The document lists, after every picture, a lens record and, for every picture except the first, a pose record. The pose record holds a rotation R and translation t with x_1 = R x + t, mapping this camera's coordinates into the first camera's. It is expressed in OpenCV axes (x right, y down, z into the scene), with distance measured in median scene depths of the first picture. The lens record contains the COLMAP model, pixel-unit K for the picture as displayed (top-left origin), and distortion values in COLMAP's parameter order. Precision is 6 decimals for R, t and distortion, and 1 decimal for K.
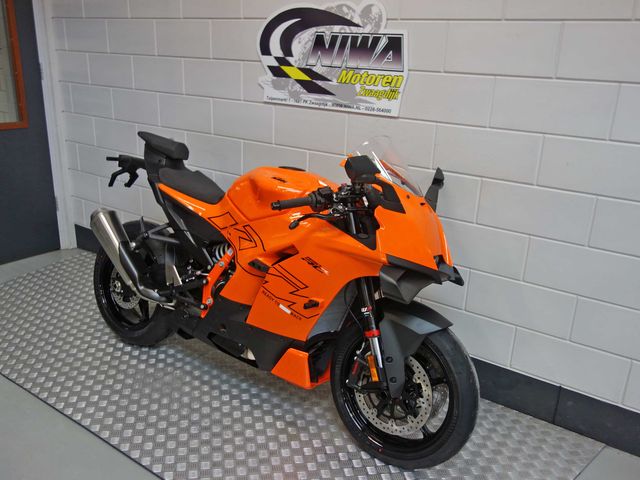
lens RADIAL K [[565.4, 0, 320.0], [0, 565.4, 240.0], [0, 0, 1]] dist [0.009235, -0.000010]
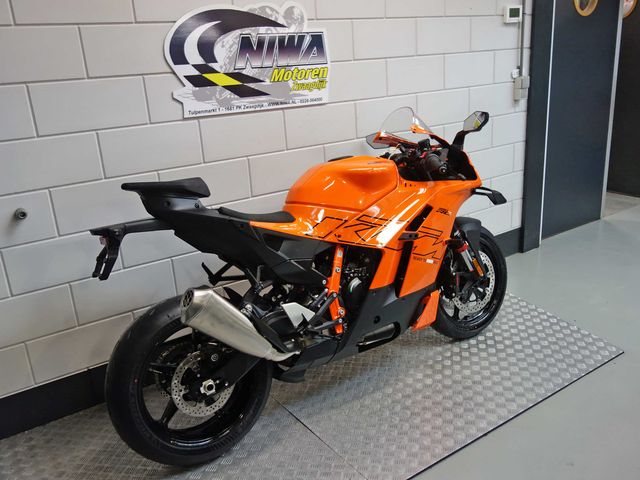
lens RADIAL K [[565.4, 0, 320.0], [0, 565.4, 240.0], [0, 0, 1]] dist [0.009235, -0.000010]
pose [[0.350730, -0.343213, 0.871317, -0.965518], [0.367543, 0.906215, 0.209014, -0.207596], [-0.861337, 0.246939, 0.443982, 0.557560]]
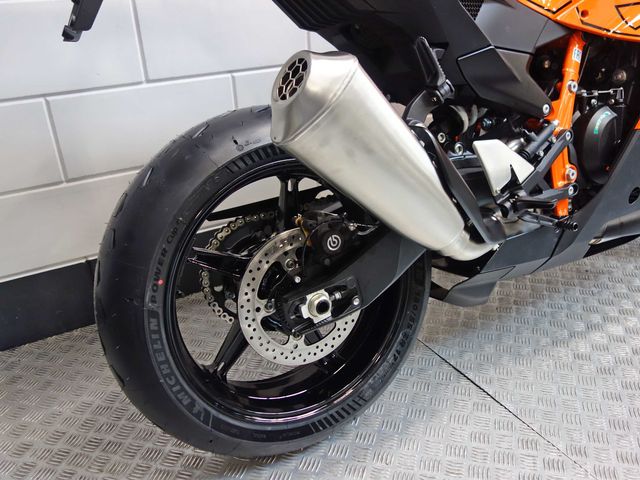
lens RADIAL K [[565.4, 0, 320.0], [0, 565.4, 240.0], [0, 0, 1]] dist [0.009235, -0.000010]
pose [[0.428407, -0.440549, 0.788913, -0.662786], [0.341178, 0.887328, 0.310235, -0.059861], [-0.836699, 0.136253, 0.530443, 0.900064]]
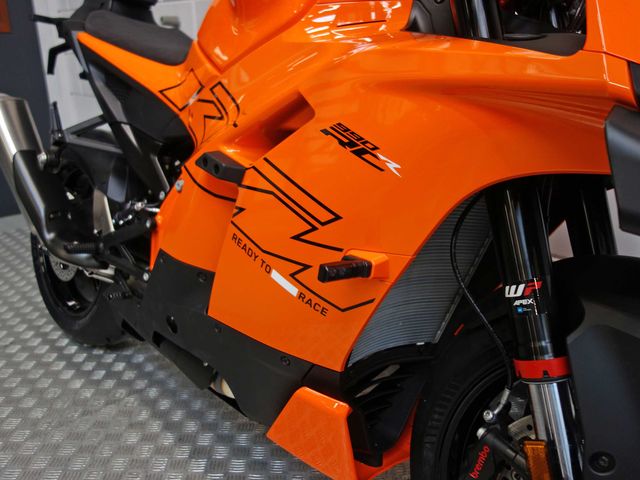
lens RADIAL K [[565.4, 0, 320.0], [0, 565.4, 240.0], [0, 0, 1]] dist [0.009235, -0.000010]
pose [[0.982021, 0.018163, -0.187895, 0.024627], [-0.014916, 0.999714, 0.018683, 0.073119], [0.188181, -0.015545, 0.982011, 0.540686]]
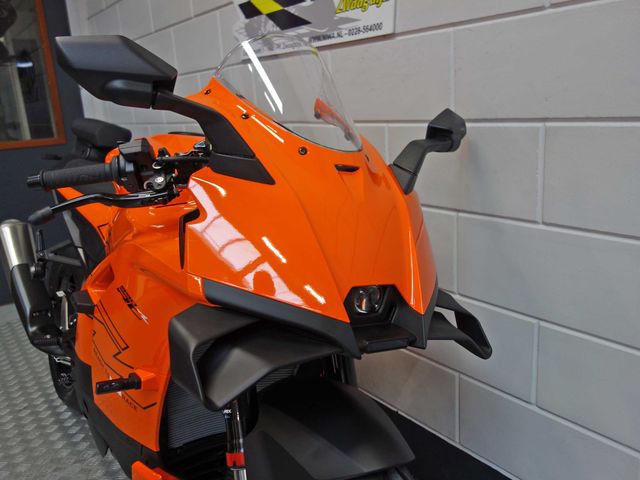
lens RADIAL K [[565.4, 0, 320.0], [0, 565.4, 240.0], [0, 0, 1]] dist [0.009235, -0.000010]
pose [[0.938506, -0.016517, -0.344866, 0.251984], [-0.007827, 0.997580, -0.069079, 0.018009], [0.345173, 0.067531, 0.936106, 0.473397]]
